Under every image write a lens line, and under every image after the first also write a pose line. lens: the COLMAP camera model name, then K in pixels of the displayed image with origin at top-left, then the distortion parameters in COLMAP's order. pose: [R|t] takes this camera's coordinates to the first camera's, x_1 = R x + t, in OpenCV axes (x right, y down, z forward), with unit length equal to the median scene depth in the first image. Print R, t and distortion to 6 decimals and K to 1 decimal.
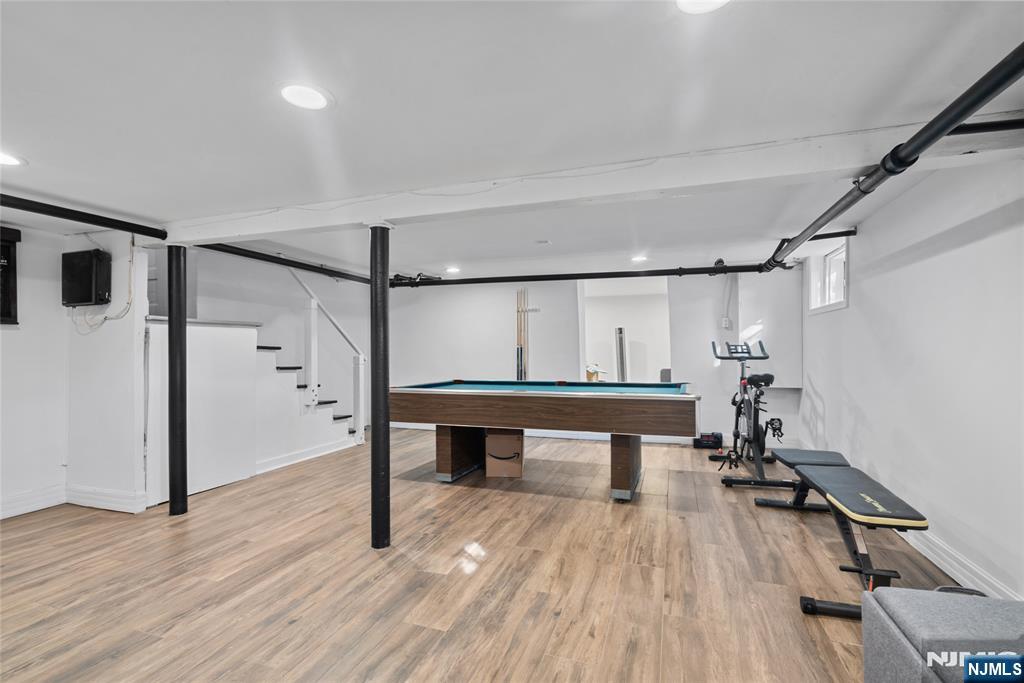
lens RADIAL K [[482.7, 0, 508.5], [0, 482.7, 347.5], [0, 0, 1]] dist [-0.005690, -0.000028]
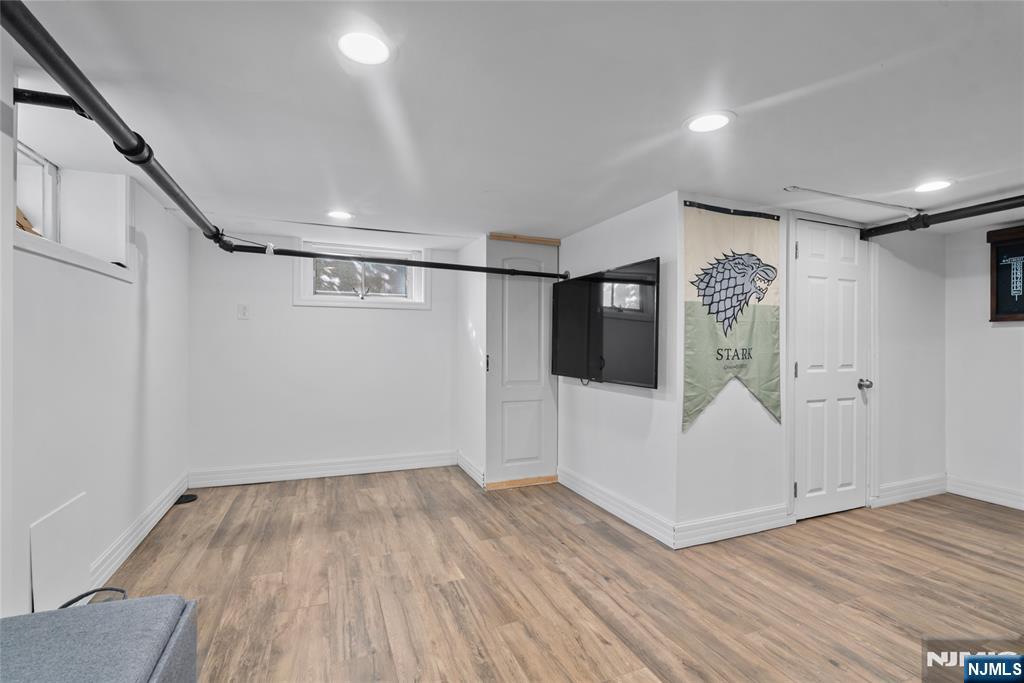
lens RADIAL K [[482.7, 0, 511.7], [0, 482.7, 339.9], [0, 0, 1]] dist [-0.005690, -0.000028]
pose [[-0.752924, 0.011816, -0.658001, 0.561632], [0.010642, 0.999927, 0.005779, -0.033688], [0.658021, -0.002651, -0.752994, 1.256689]]
